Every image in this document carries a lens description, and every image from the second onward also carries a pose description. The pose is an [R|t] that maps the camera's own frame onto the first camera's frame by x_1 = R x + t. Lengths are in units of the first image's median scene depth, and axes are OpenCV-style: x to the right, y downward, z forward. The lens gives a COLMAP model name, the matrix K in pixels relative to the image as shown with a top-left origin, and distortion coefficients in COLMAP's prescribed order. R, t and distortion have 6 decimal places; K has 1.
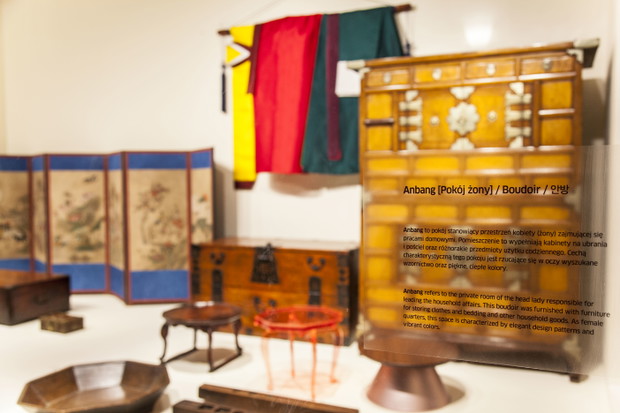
lens RADIAL K [[561.0, 0, 308.2], [0, 561.0, 207.5], [0, 0, 1]] dist [0.003073, 0.017034]
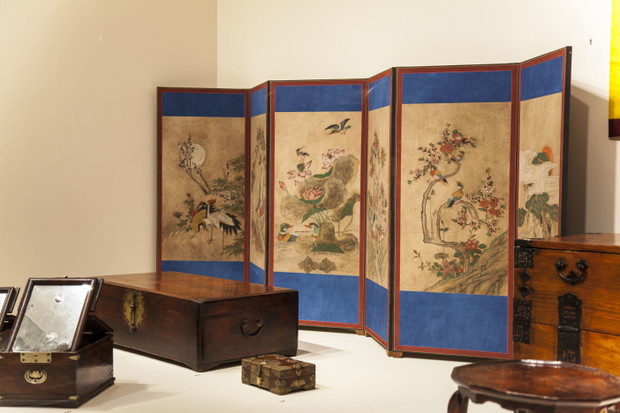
lens RADIAL K [[920.0, 0, 303.7], [0, 920.0, 211.7], [0, 0, 1]] dist [0.096203, 0.000000]
pose [[0.909379, 0.031601, -0.414767, -0.035886], [-0.033005, 0.999448, 0.003784, 0.037068], [0.414658, 0.010249, 0.909920, 0.156204]]
